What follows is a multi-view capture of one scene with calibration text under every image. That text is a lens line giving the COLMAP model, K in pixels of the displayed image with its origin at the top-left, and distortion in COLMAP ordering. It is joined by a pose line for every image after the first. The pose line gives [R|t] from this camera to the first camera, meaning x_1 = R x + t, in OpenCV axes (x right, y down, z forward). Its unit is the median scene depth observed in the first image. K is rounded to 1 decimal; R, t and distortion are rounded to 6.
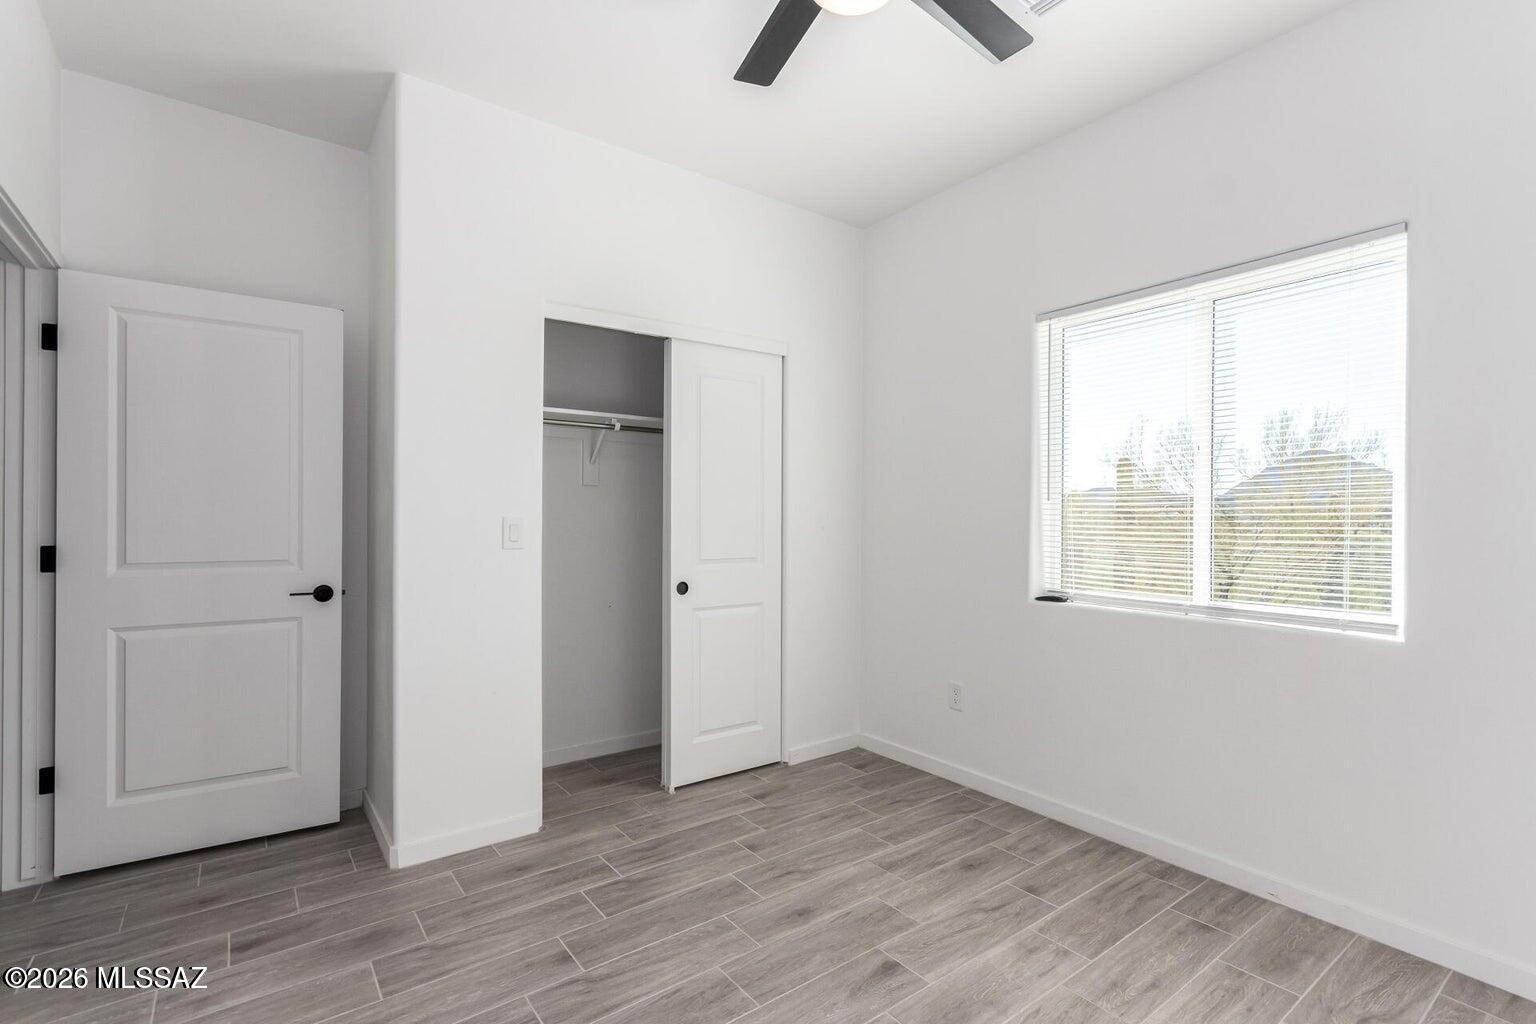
lens RADIAL K [[711.1, 0, 797.7], [0, 711.1, 519.5], [0, 0, 1]] dist [0.004579, -0.000650]
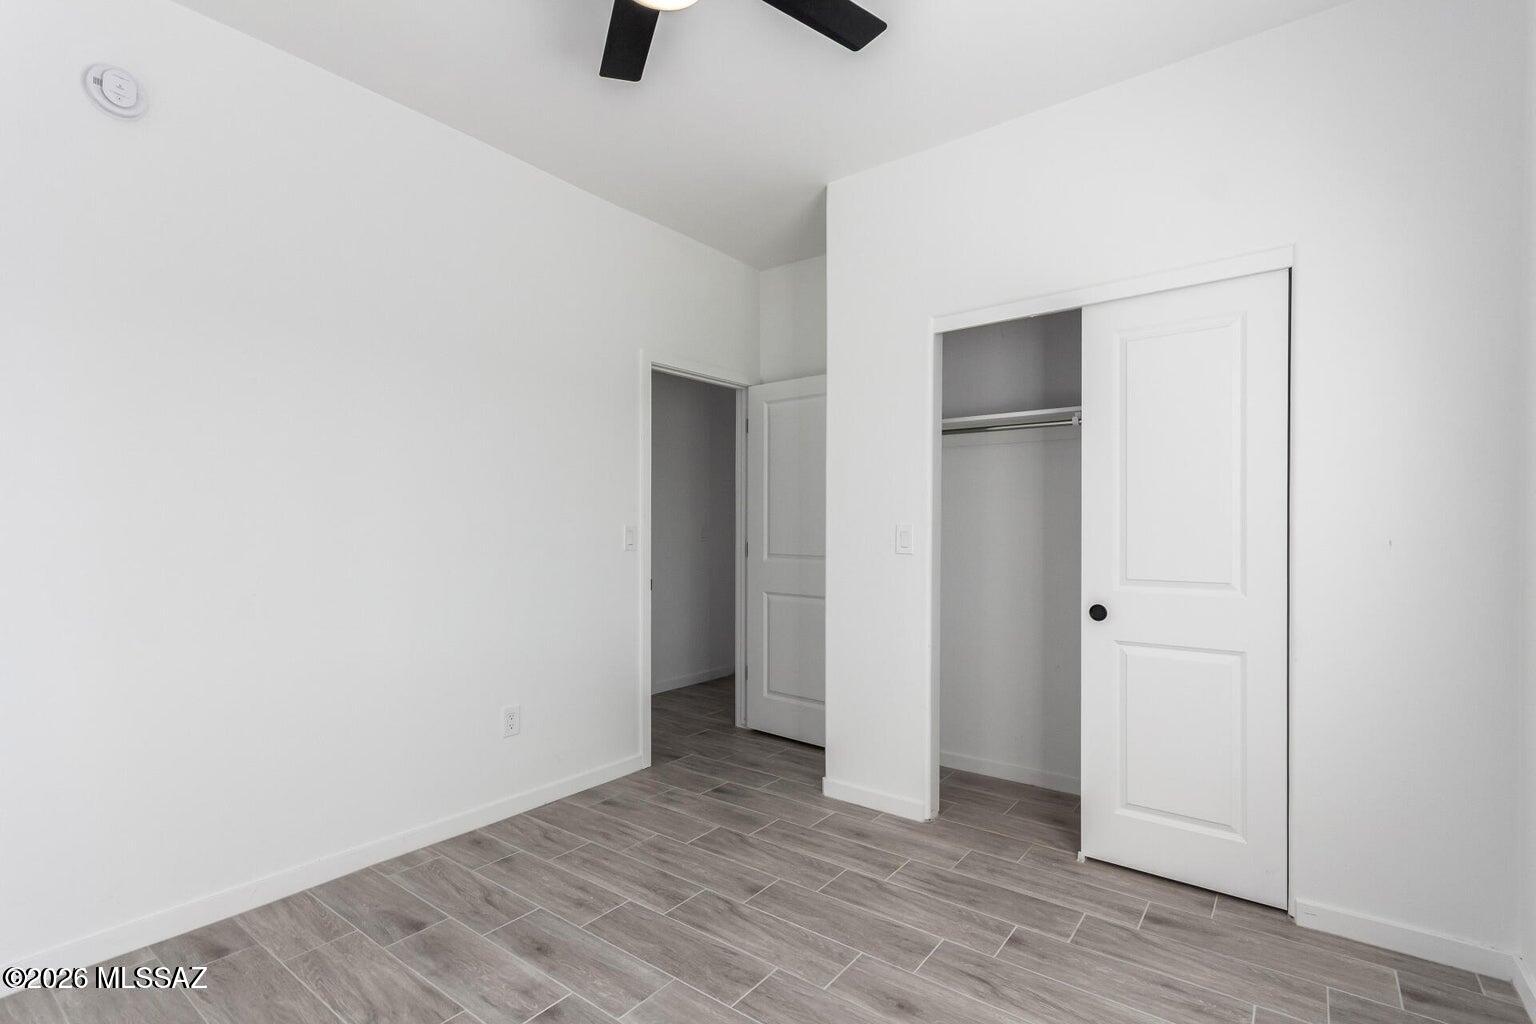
lens RADIAL K [[711.1, 0, 774.2], [0, 711.1, 522.8], [0, 0, 1]] dist [0.004579, -0.000650]
pose [[0.263812, -0.014813, -0.964460, 0.591276], [-0.007167, 0.999824, -0.017316, 0.015330], [0.964547, 0.011480, 0.263660, 0.500492]]
